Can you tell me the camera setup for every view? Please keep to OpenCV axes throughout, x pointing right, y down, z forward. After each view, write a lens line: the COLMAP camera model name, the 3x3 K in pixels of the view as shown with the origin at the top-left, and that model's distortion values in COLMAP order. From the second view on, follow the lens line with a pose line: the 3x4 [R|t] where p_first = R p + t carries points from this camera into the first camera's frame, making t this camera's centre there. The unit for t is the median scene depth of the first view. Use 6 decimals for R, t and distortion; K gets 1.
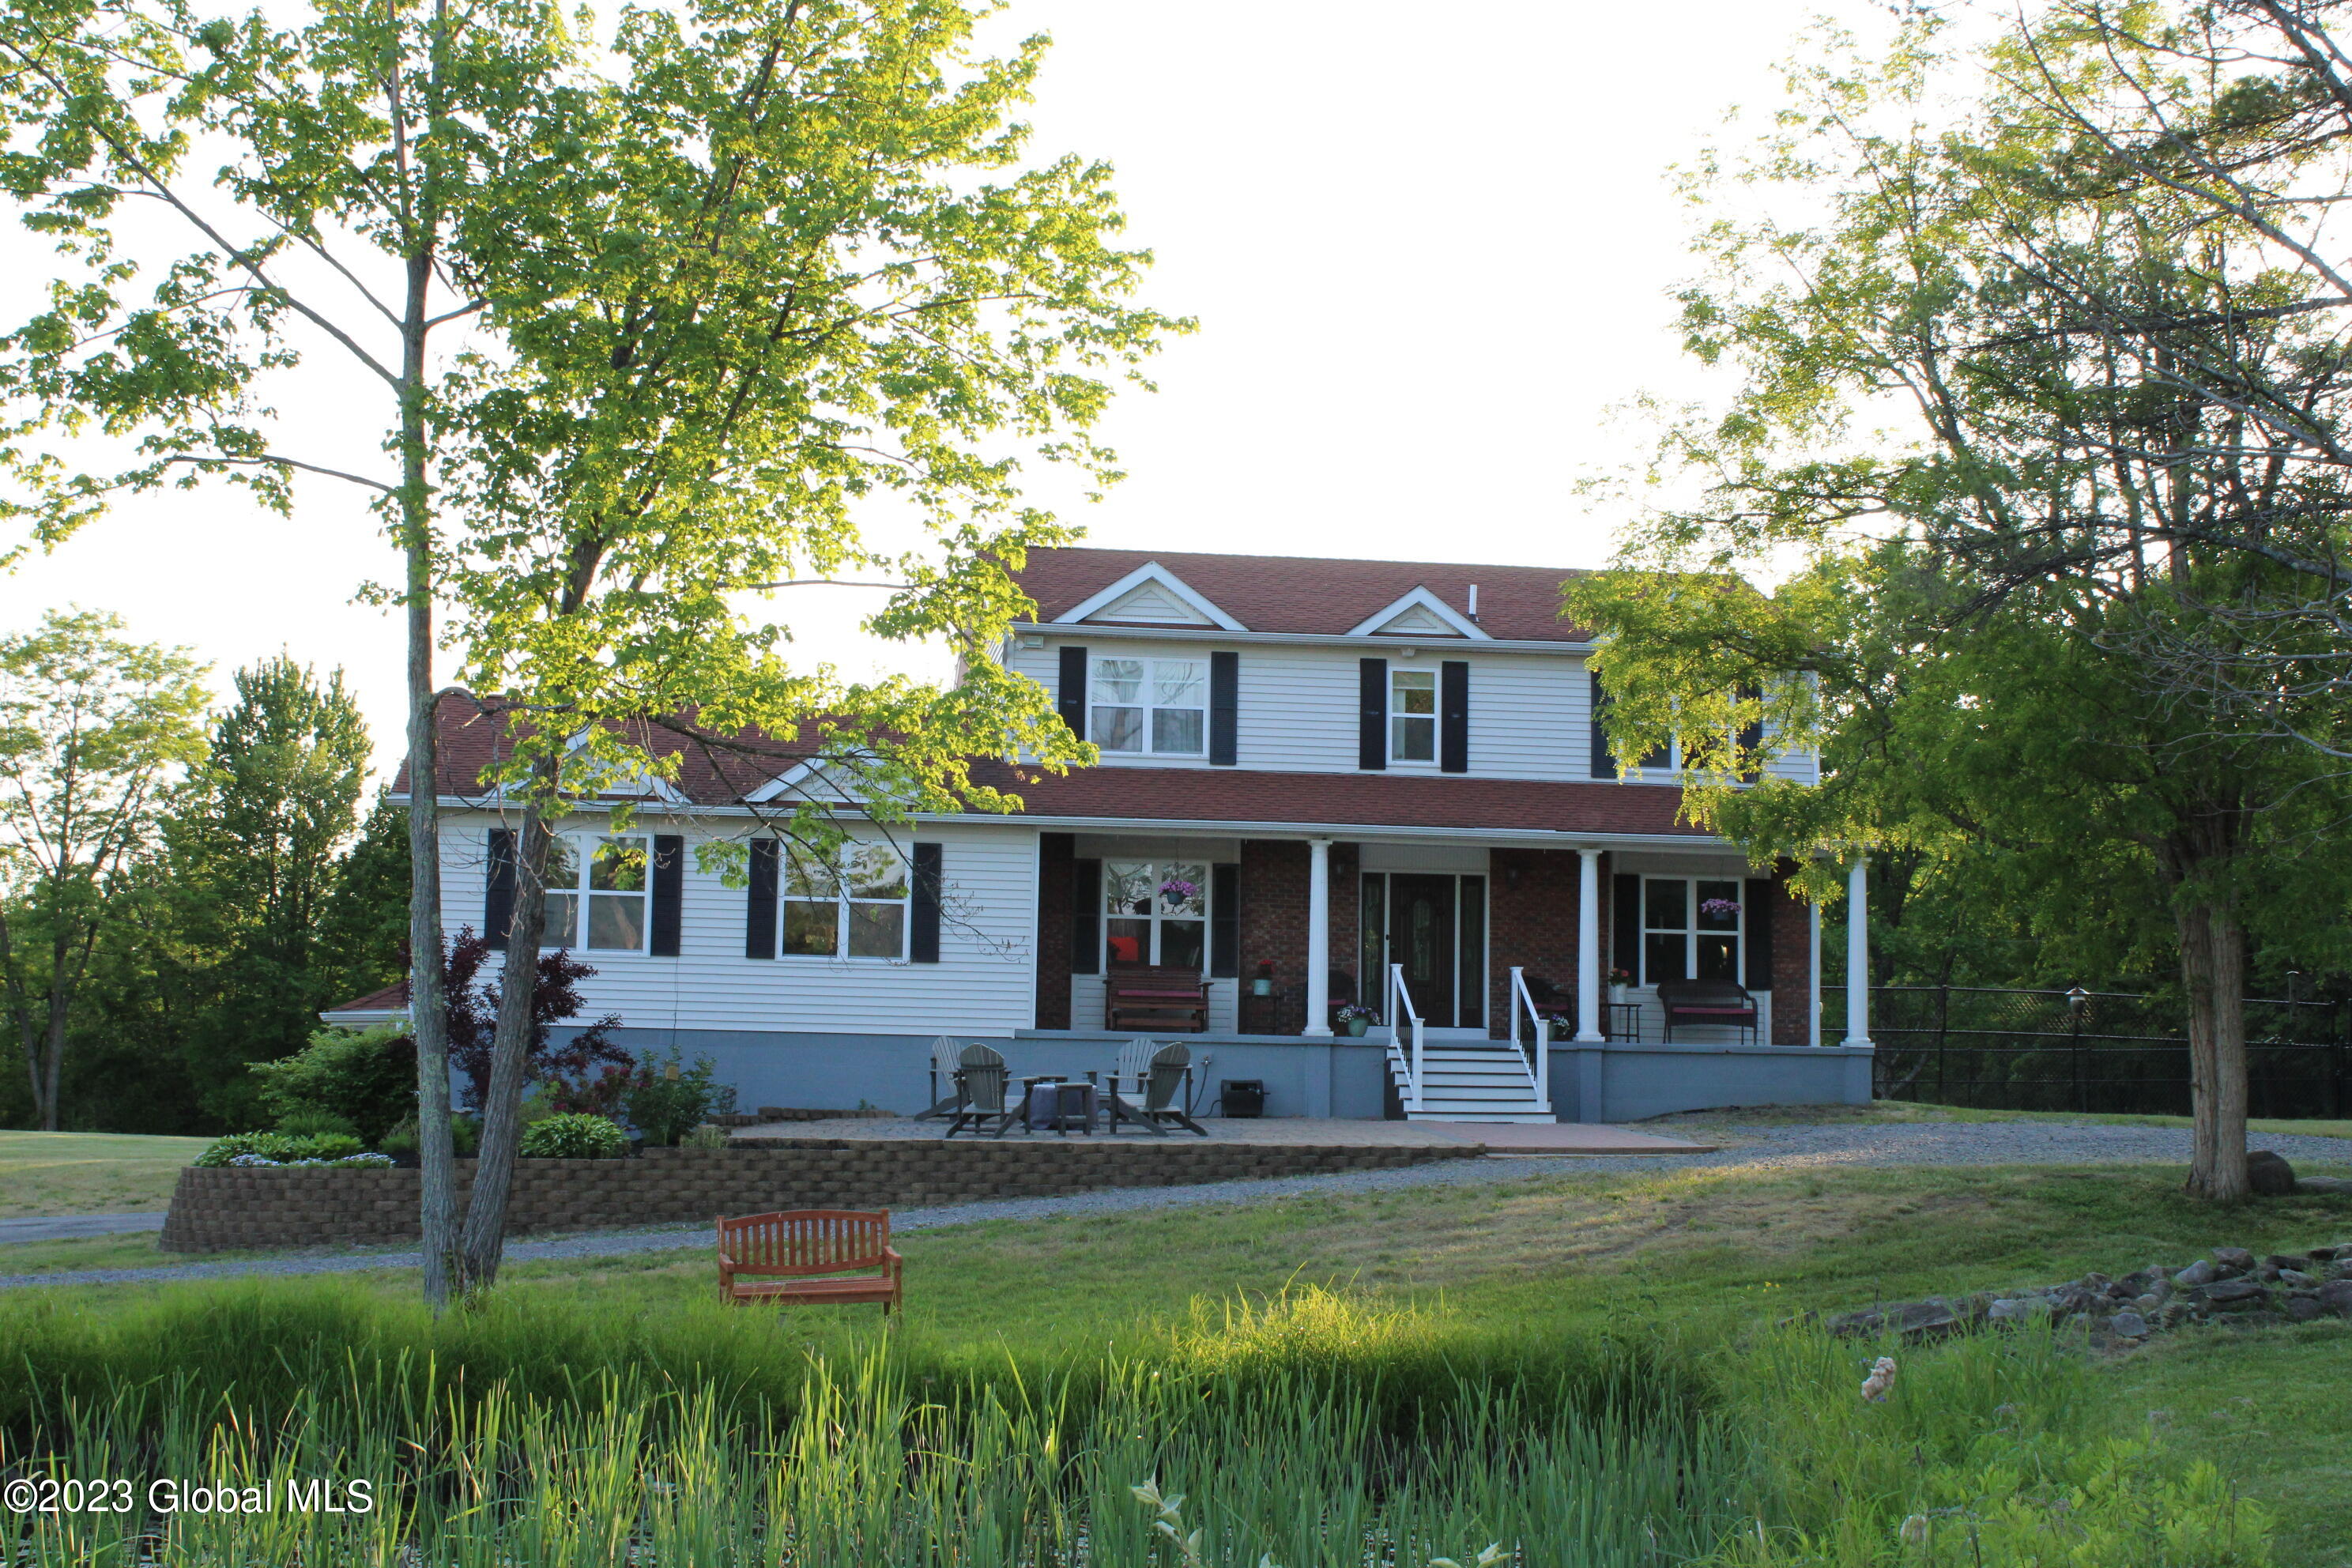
lens RADIAL K [[3110.3, 0, 1174.7], [0, 3110.3, 795.2], [0, 0, 1]] dist [-0.022042, 0.000000]
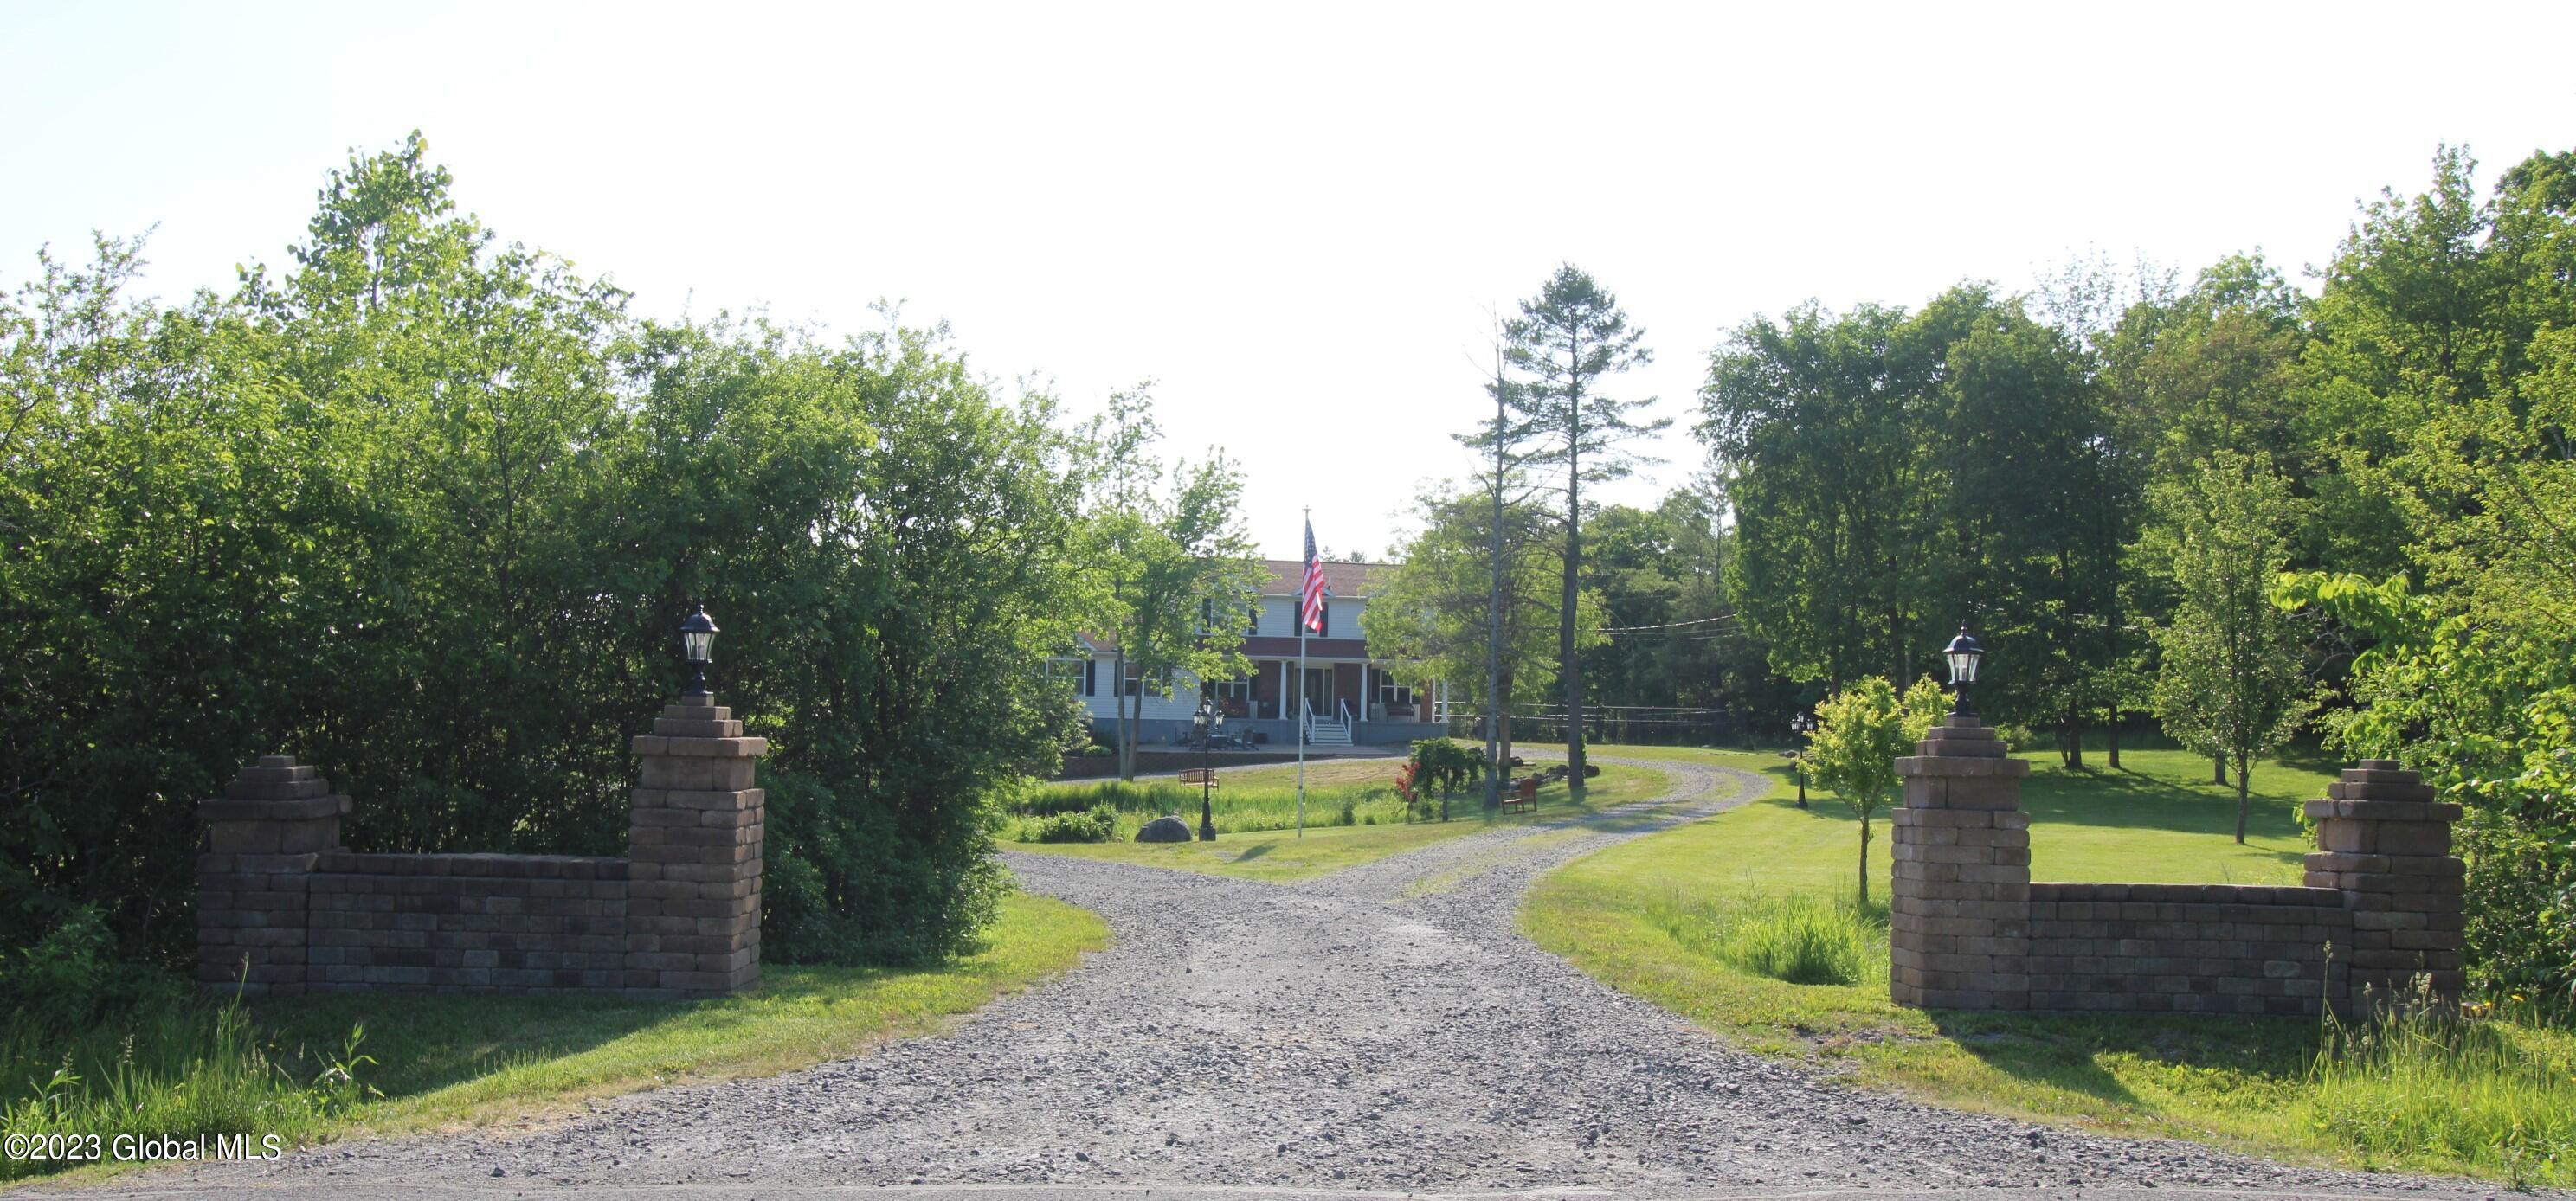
lens RADIAL K [[2060.2, 0, 1270.3], [0, 2060.2, 626.8], [0, 0, 1]] dist [0.019595, 0.001077]
pose [[0.996649, 0.005718, 0.081594, -0.156320], [-0.010489, 0.998252, 0.058163, -0.158265], [-0.081119, -0.058824, 0.994967, -1.257507]]
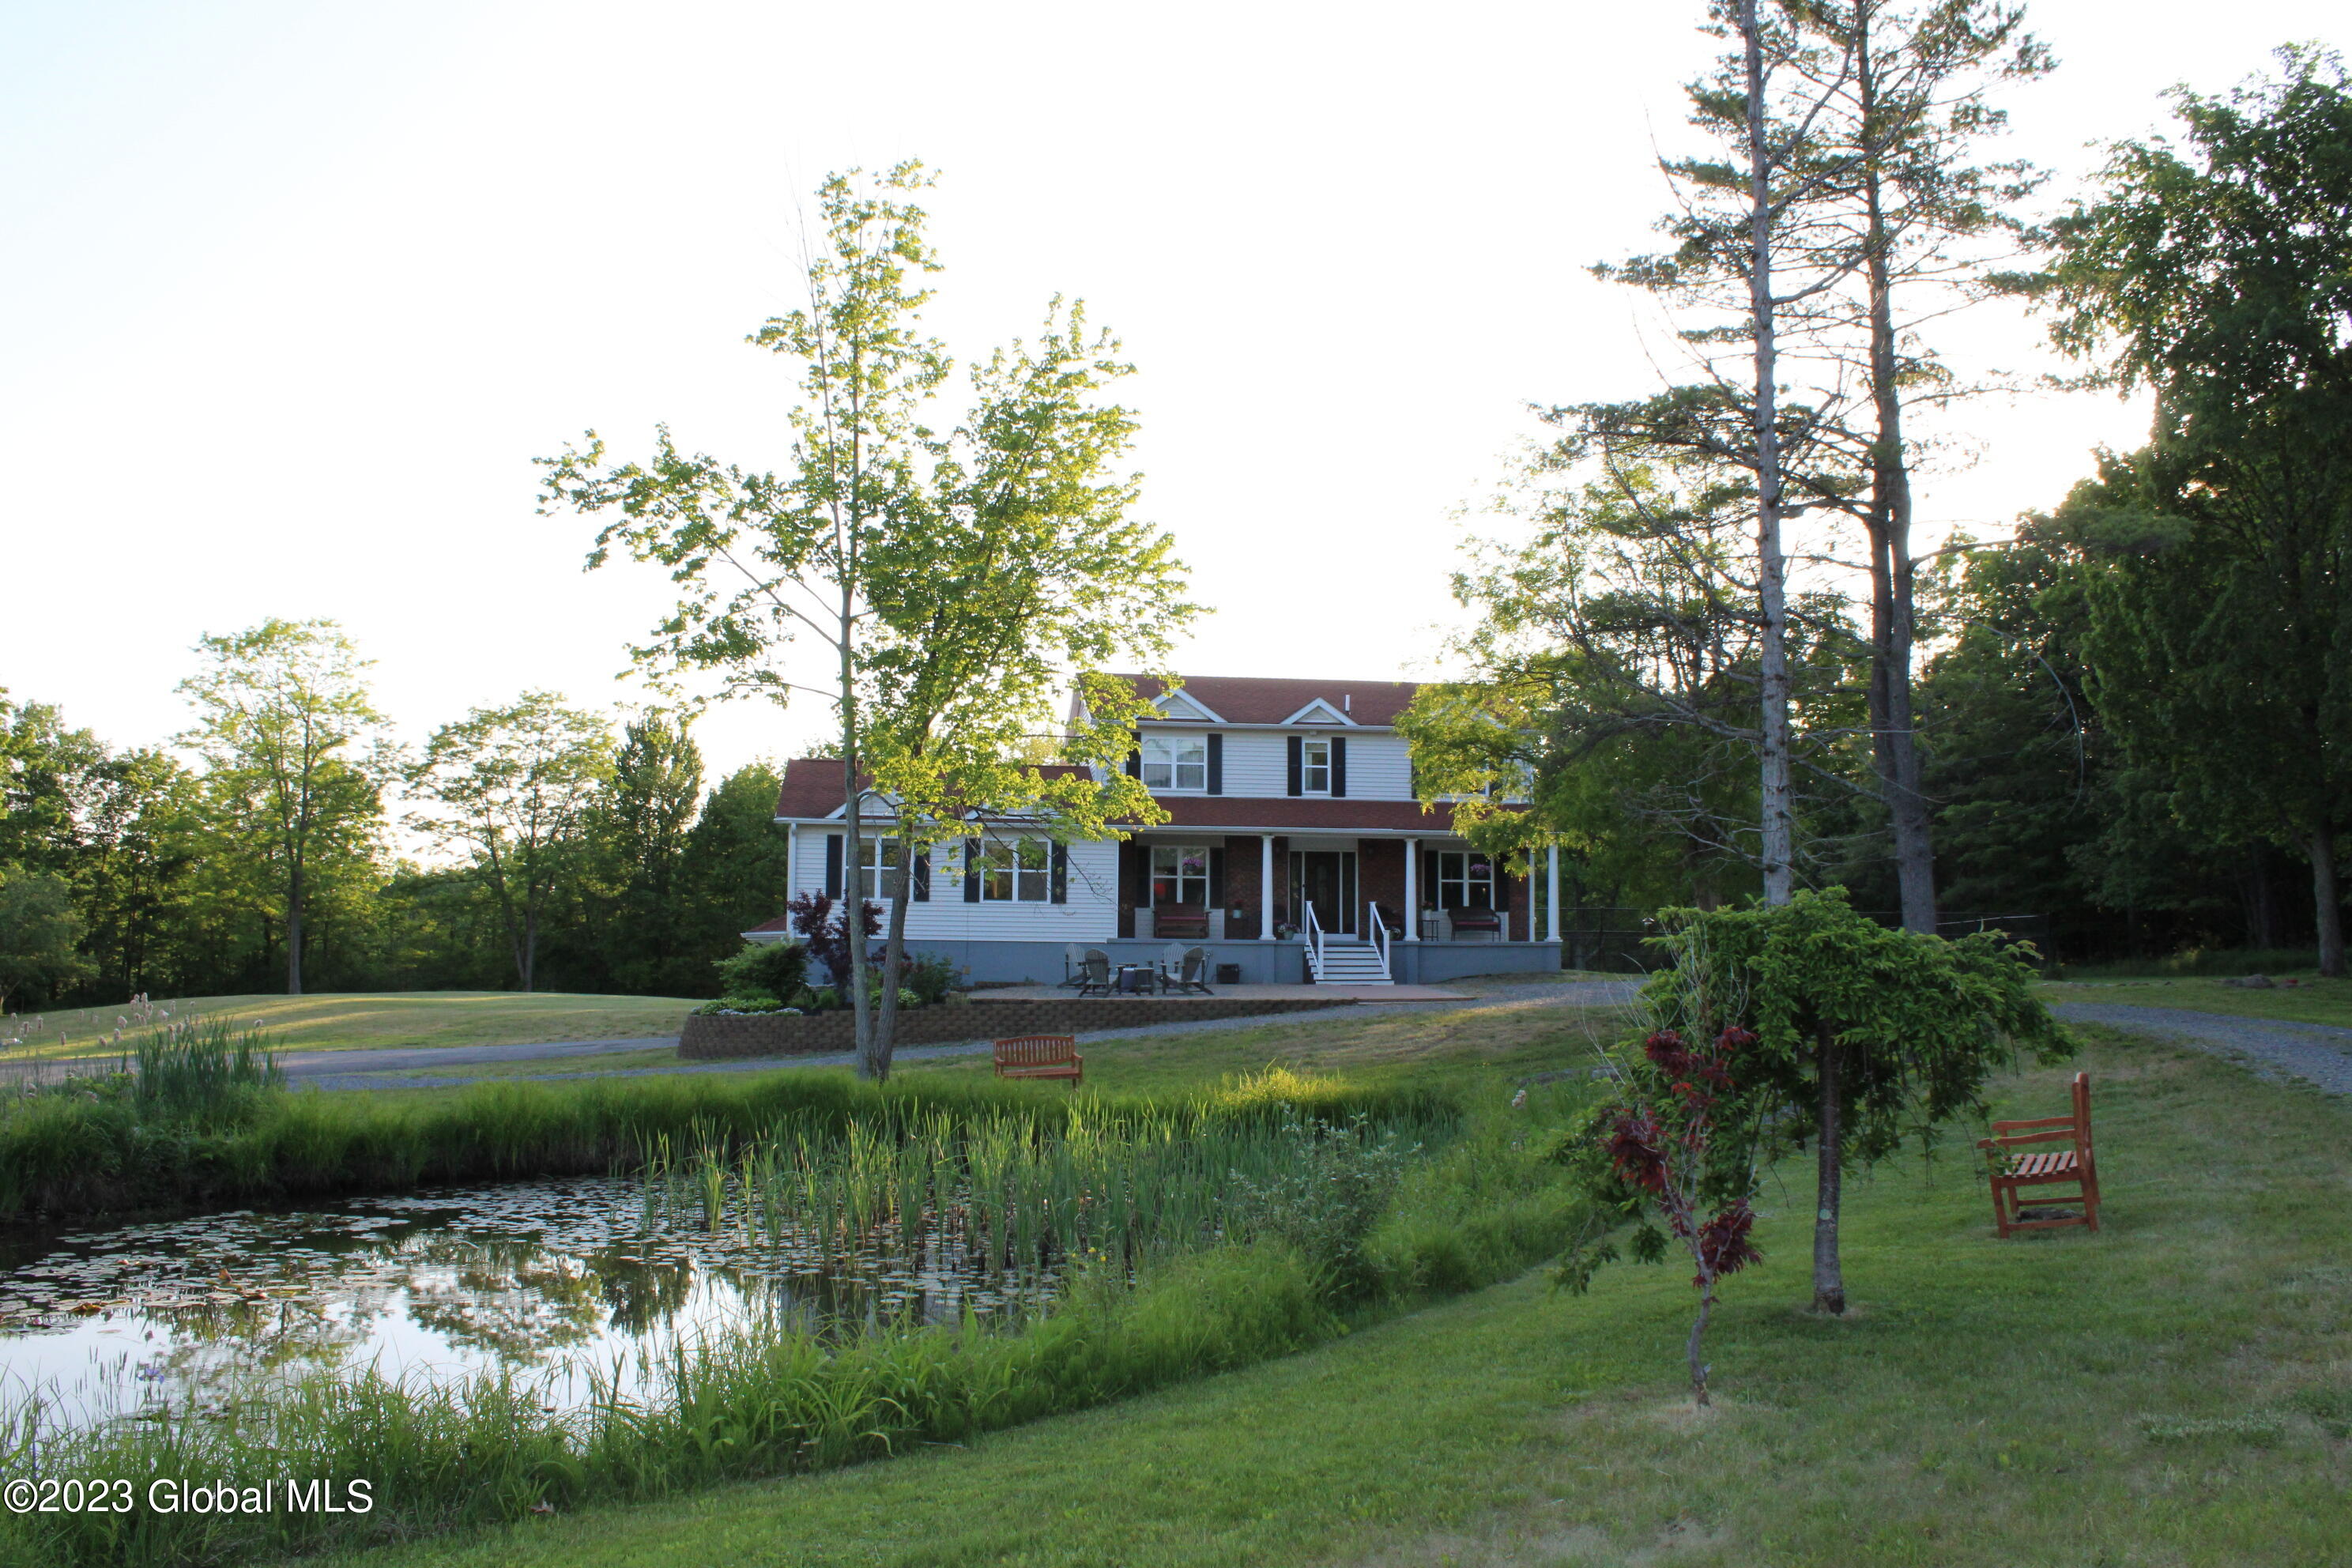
lens RADIAL K [[1951.7, 0, 1160.2], [0, 1951.7, 789.6], [0, 0, 1]] dist [-0.126098, 0.044269]
pose [[0.999942, -0.010766, 0.000347, -0.019236], [0.010762, 0.999902, 0.008914, -0.025917], [-0.000443, -0.008910, 0.999960, -0.187197]]
